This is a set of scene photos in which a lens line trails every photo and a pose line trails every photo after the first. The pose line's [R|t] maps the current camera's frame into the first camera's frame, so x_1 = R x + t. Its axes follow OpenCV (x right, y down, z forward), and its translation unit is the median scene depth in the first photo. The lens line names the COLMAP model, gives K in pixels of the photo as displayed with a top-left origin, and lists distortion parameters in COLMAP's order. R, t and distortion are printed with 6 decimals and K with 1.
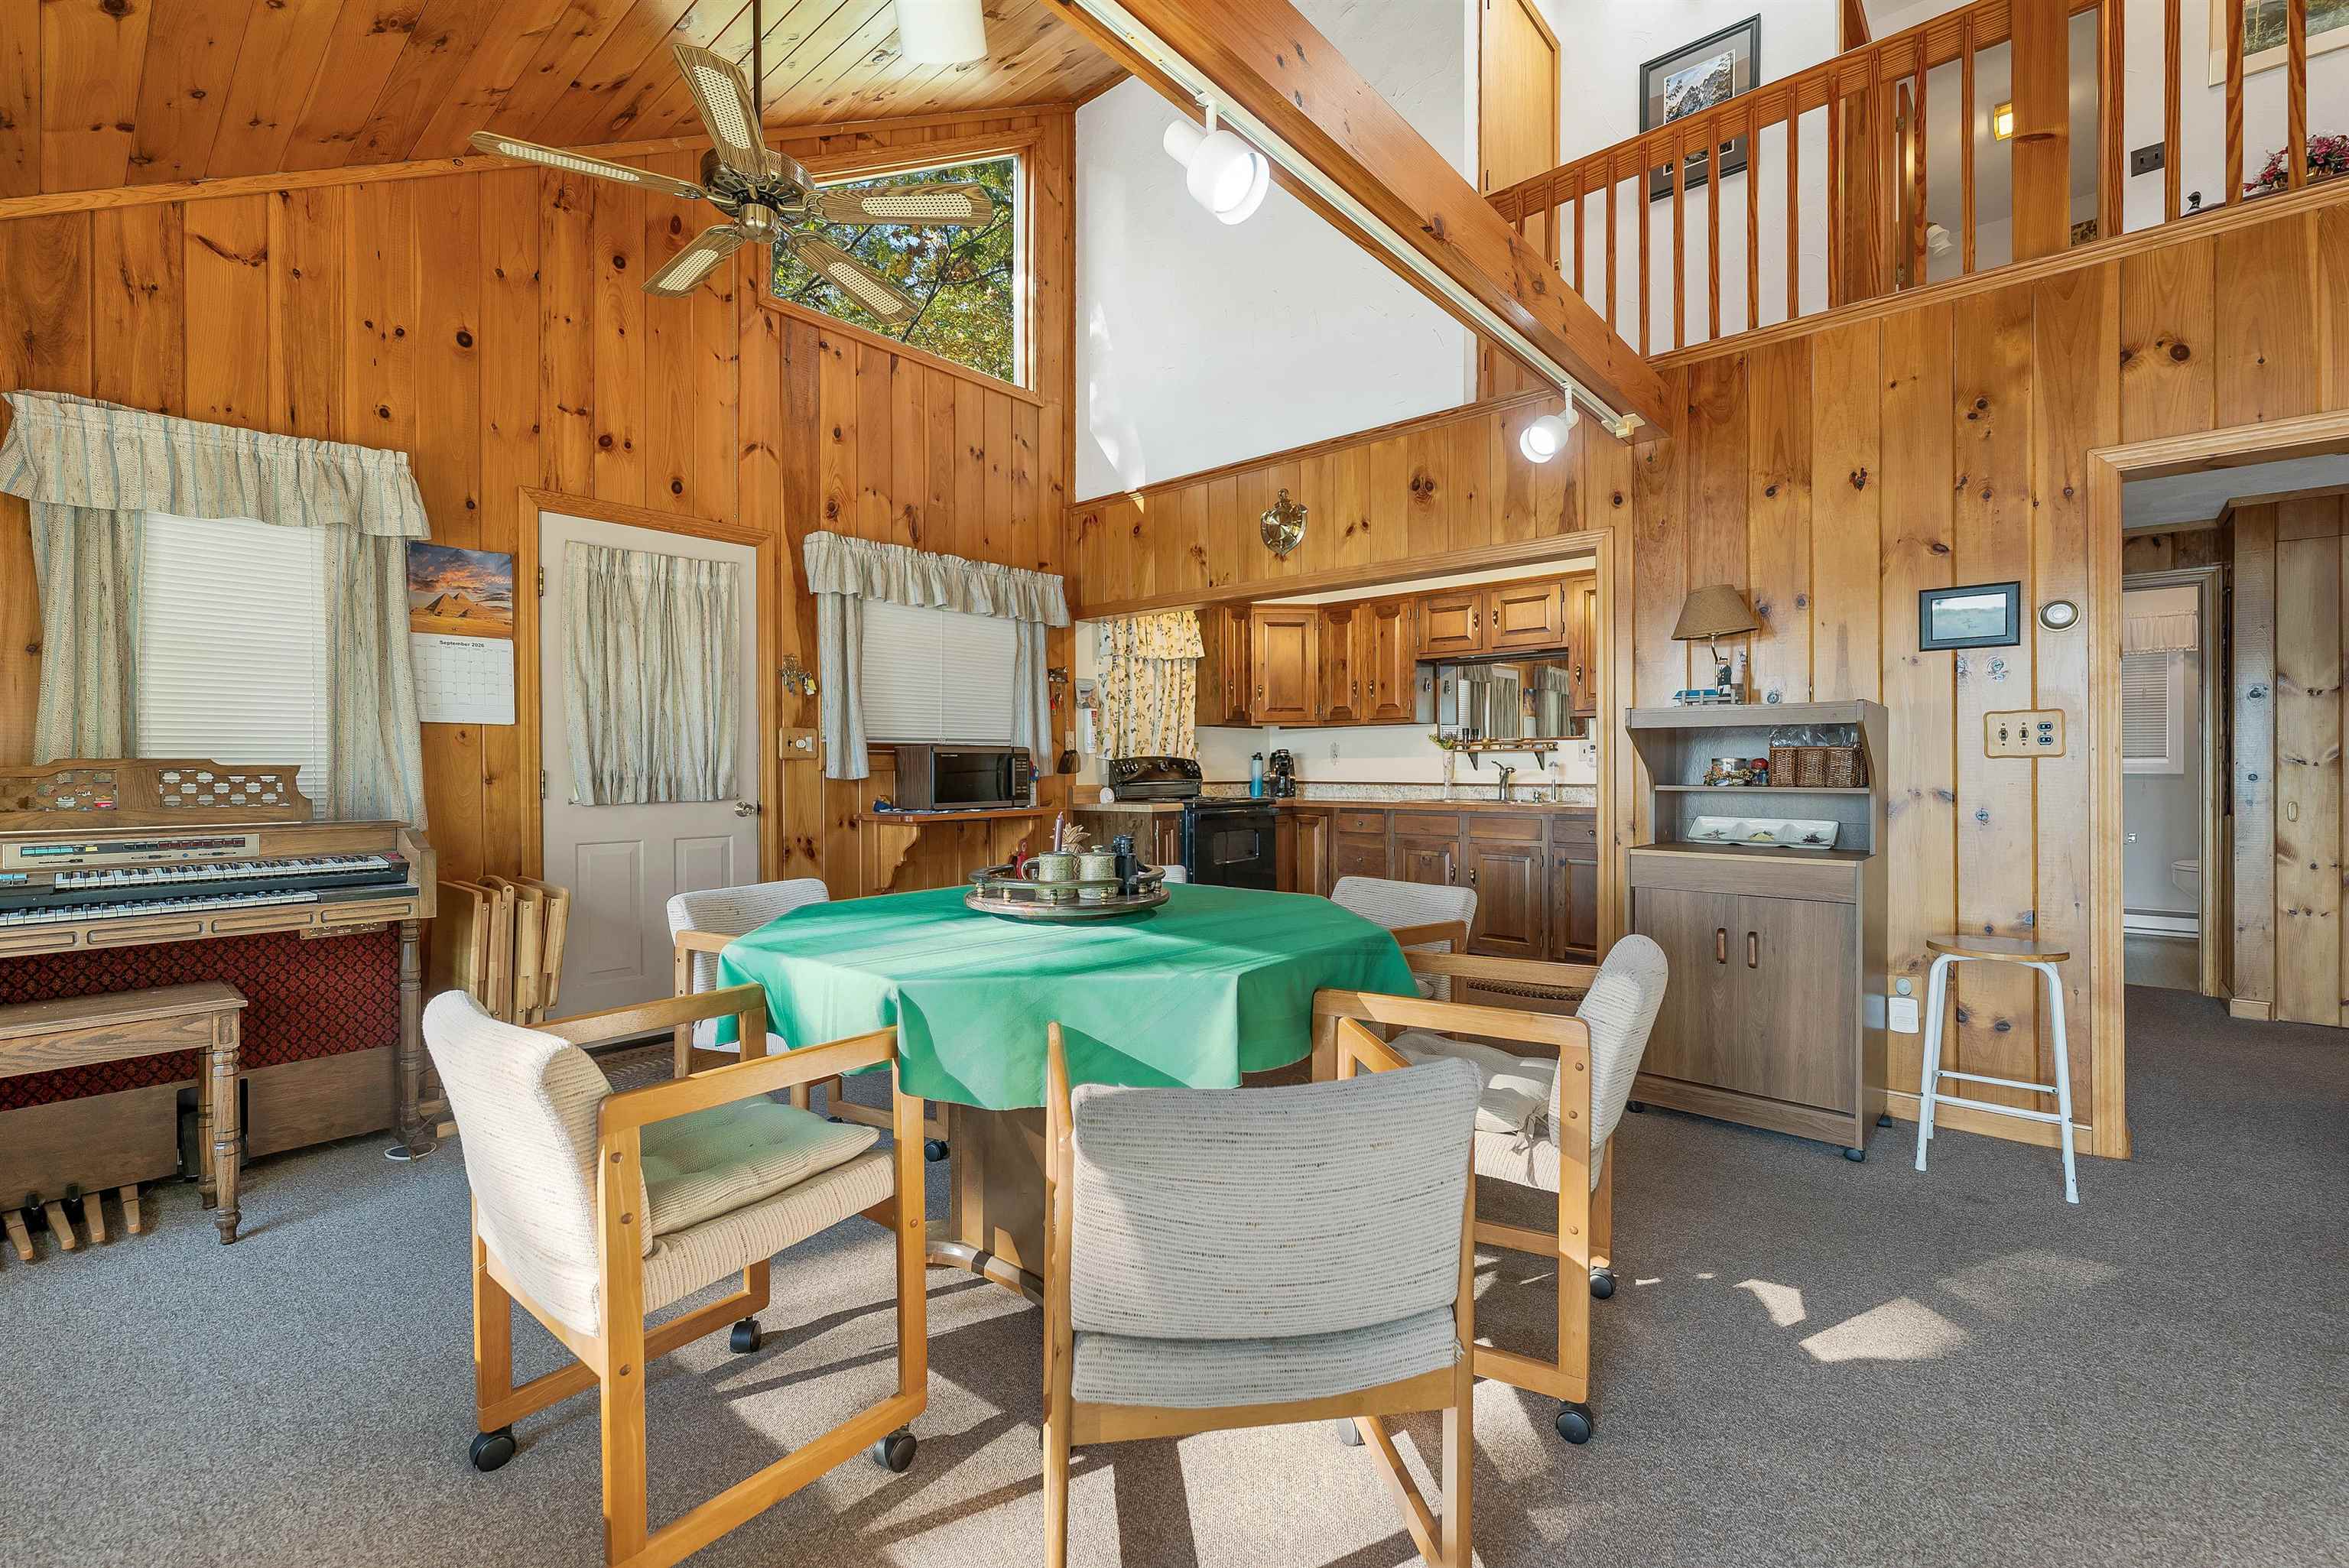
lens RADIAL K [[986.0, 0, 1181.4], [0, 986.0, 770.6], [0, 0, 1]] dist [-0.000584, 0.000025]
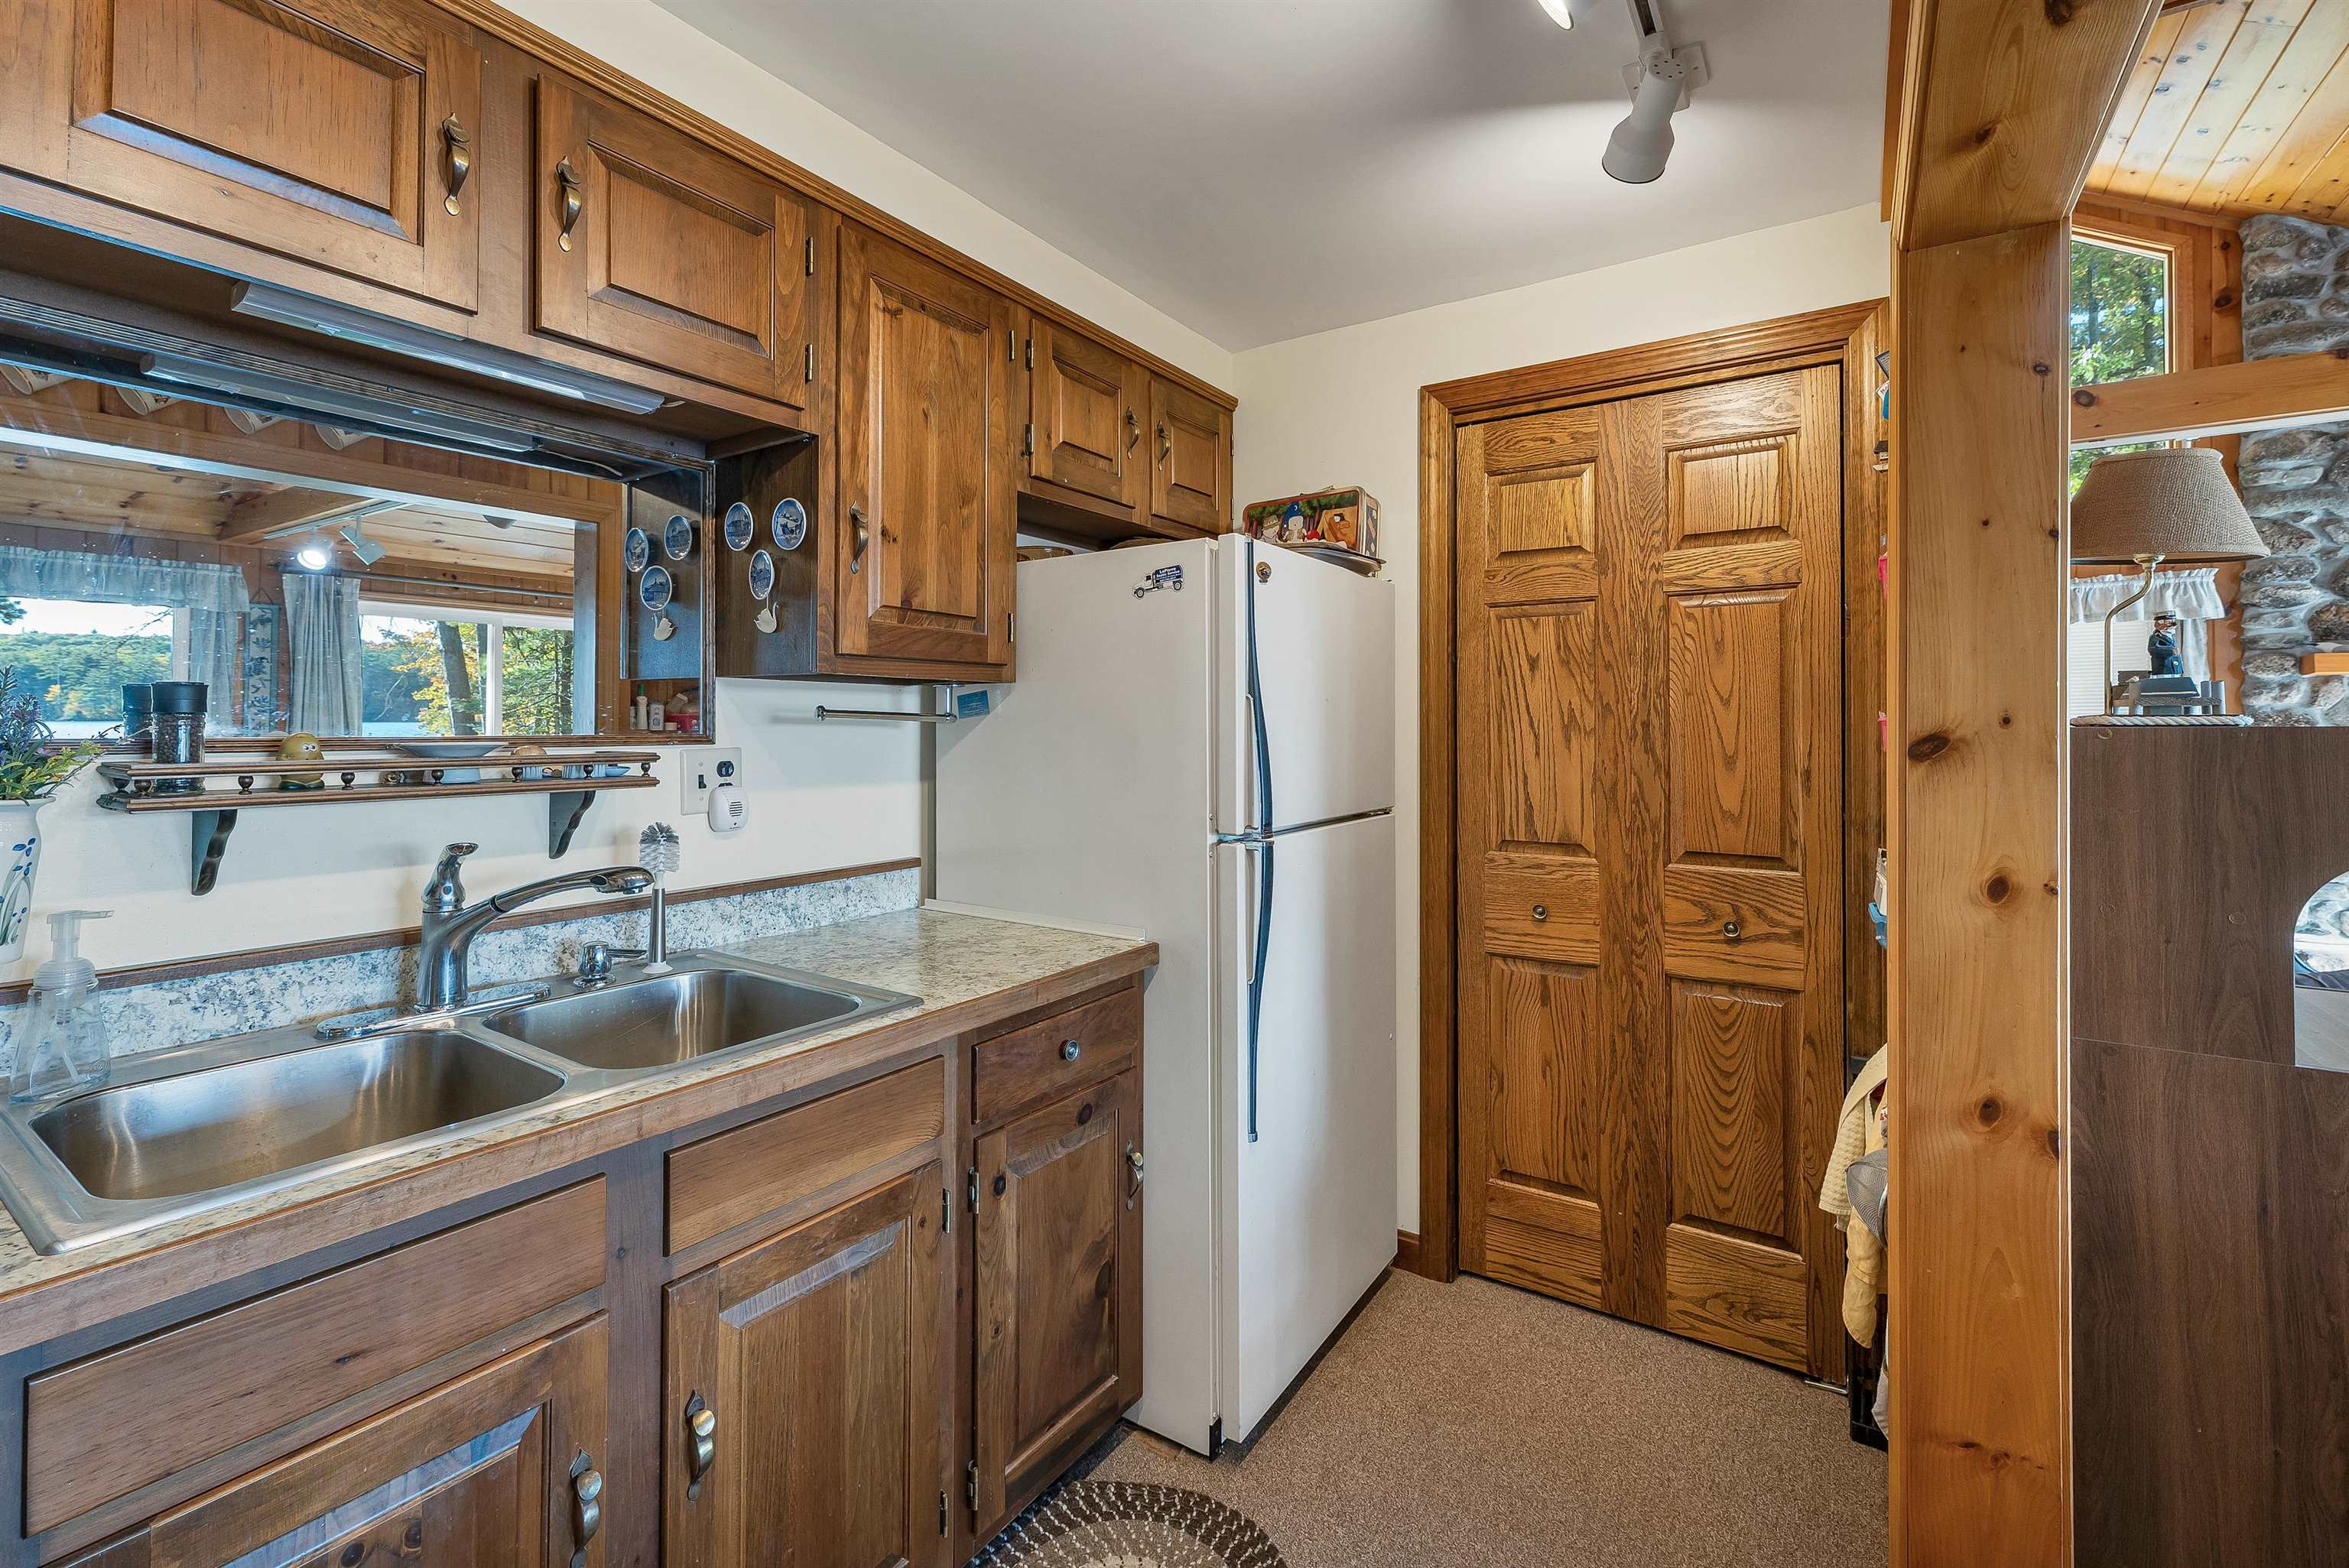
lens RADIAL K [[1000.9, 0, 1164.1], [0, 1000.9, 724.0], [0, 0, 1]] dist [0.000912, 0.000190]
pose [[-0.113480, 0.008325, 0.993505, 0.108831], [0.003720, 0.999961, -0.007954, -0.048190], [-0.993533, 0.002793, -0.113506, 1.217453]]
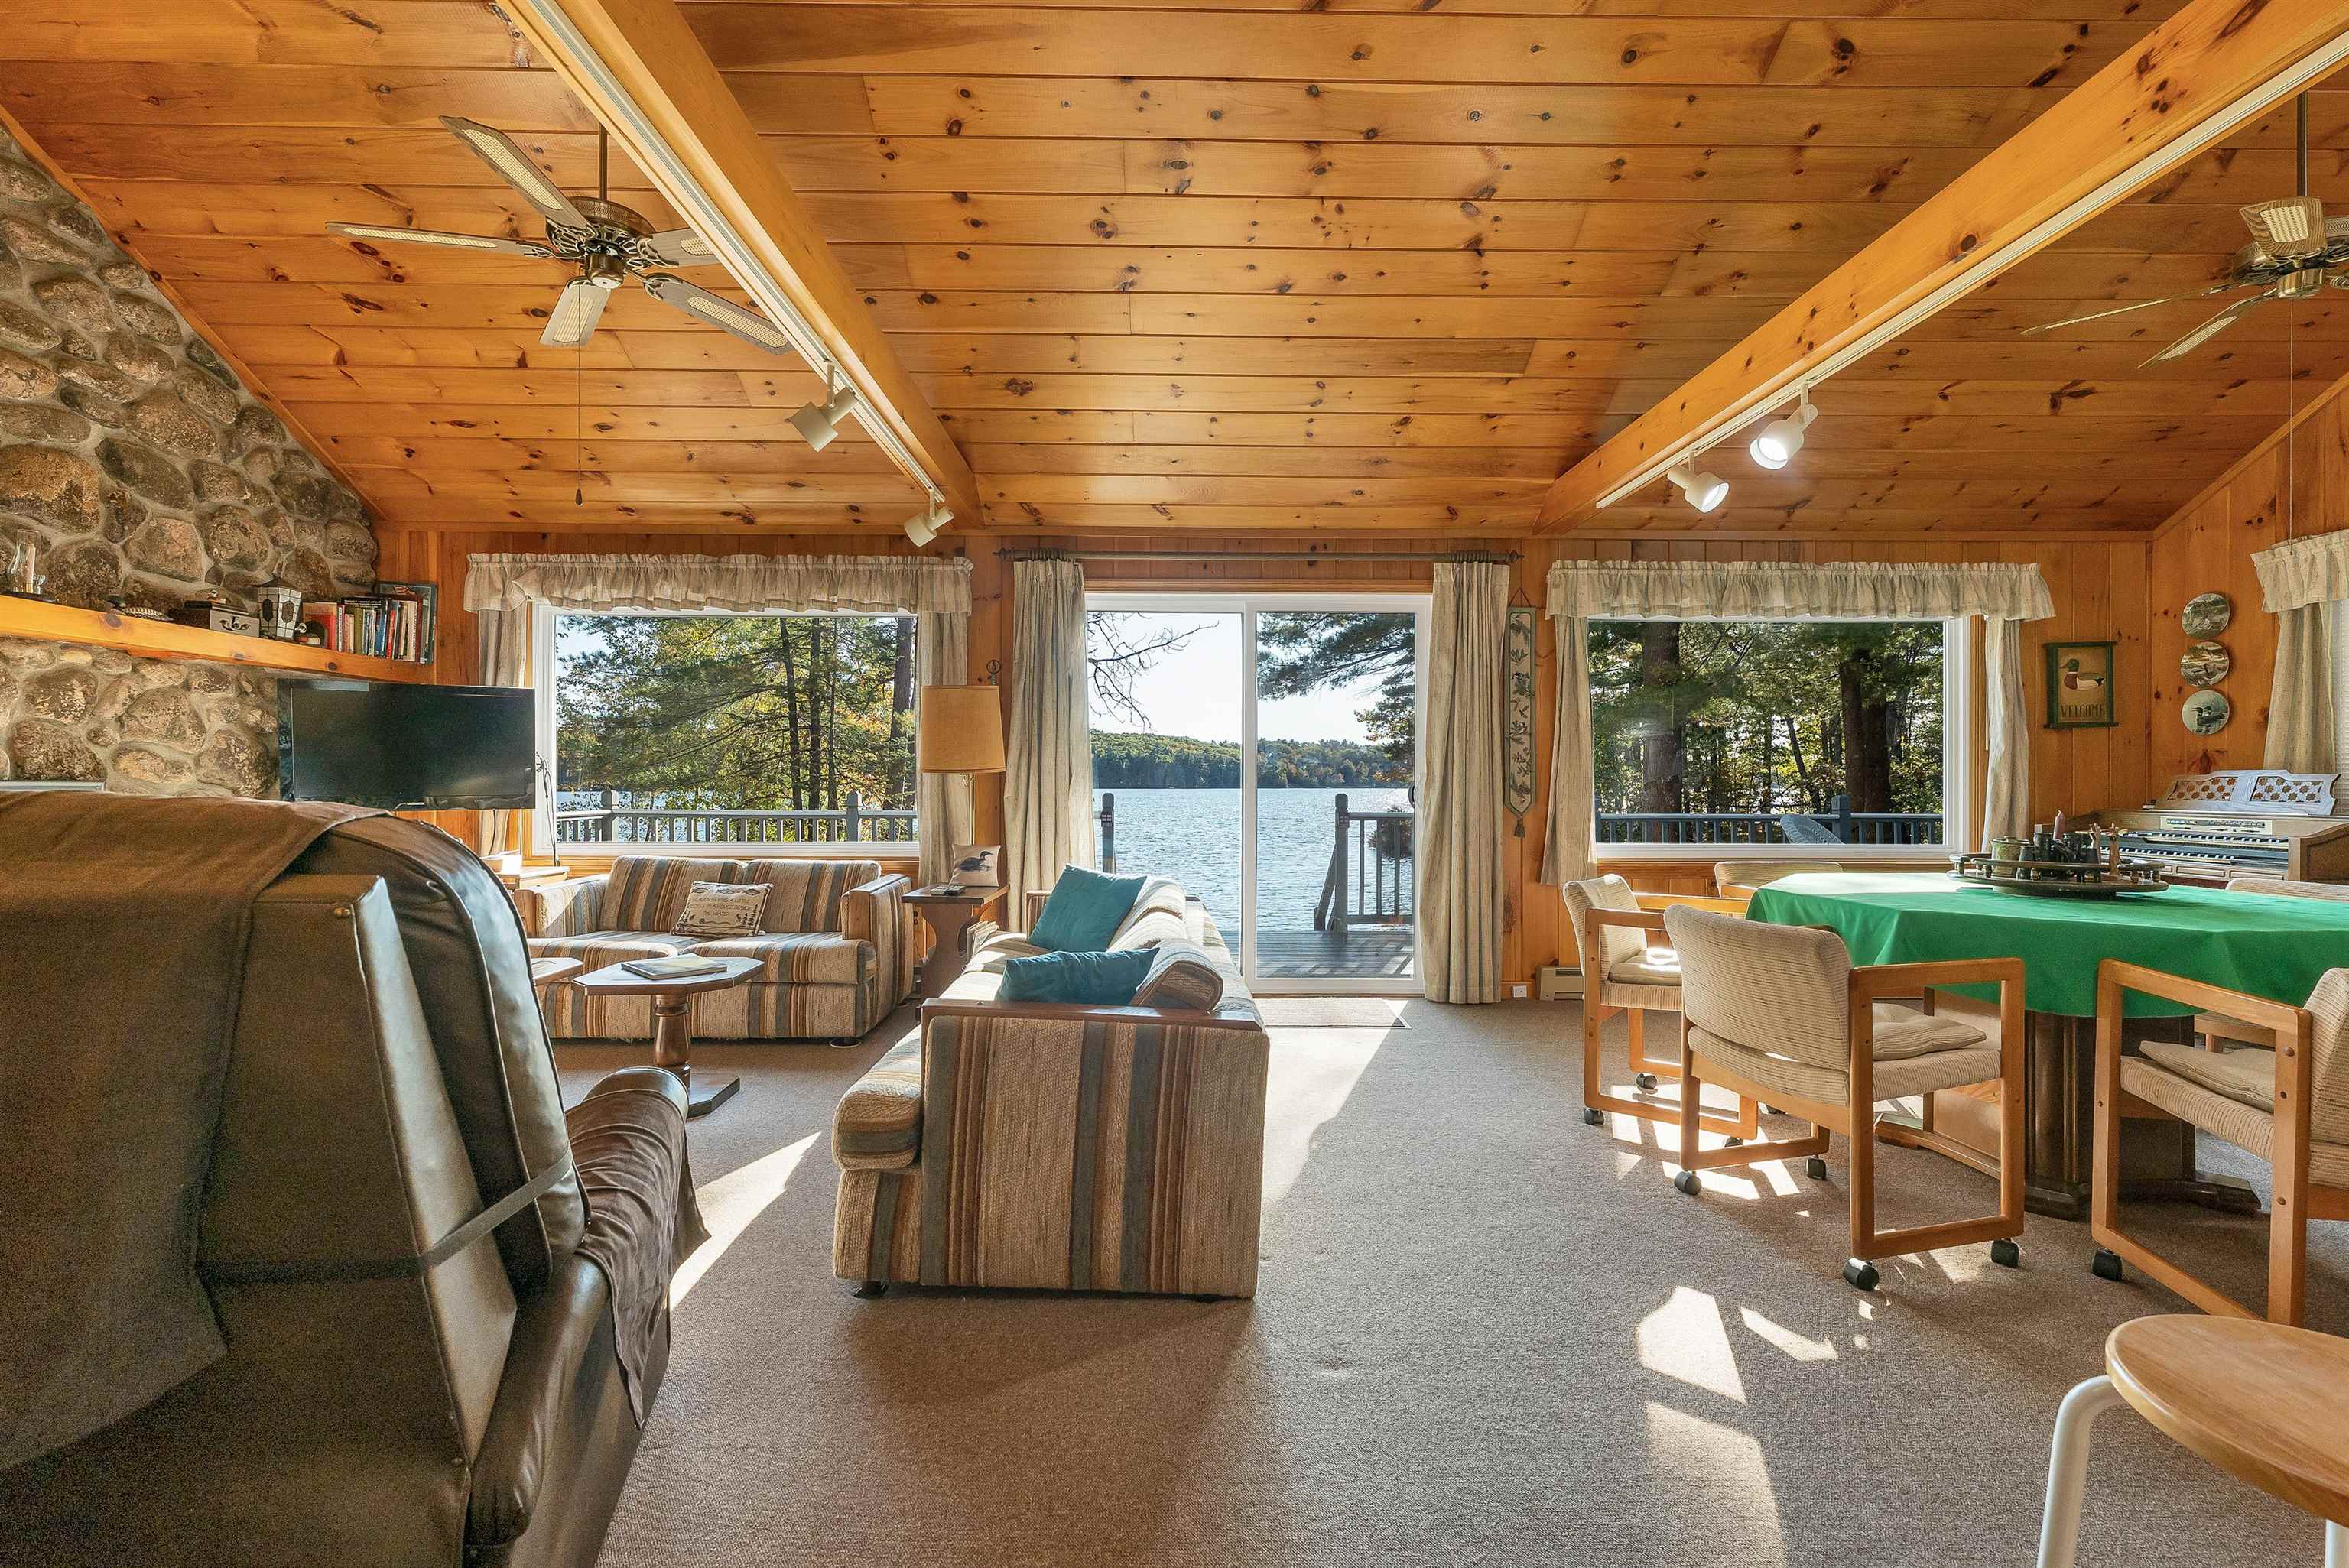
lens RADIAL K [[991.3, 0, 1174.5], [0, 991.3, 784.0], [0, 0, 1]] dist [0.000189, -0.000061]
pose [[-0.745697, 0.004375, -0.666271, 0.831197], [-0.001979, 0.999959, 0.008780, 0.000042], [0.666283, 0.007866, -0.745658, 0.652644]]
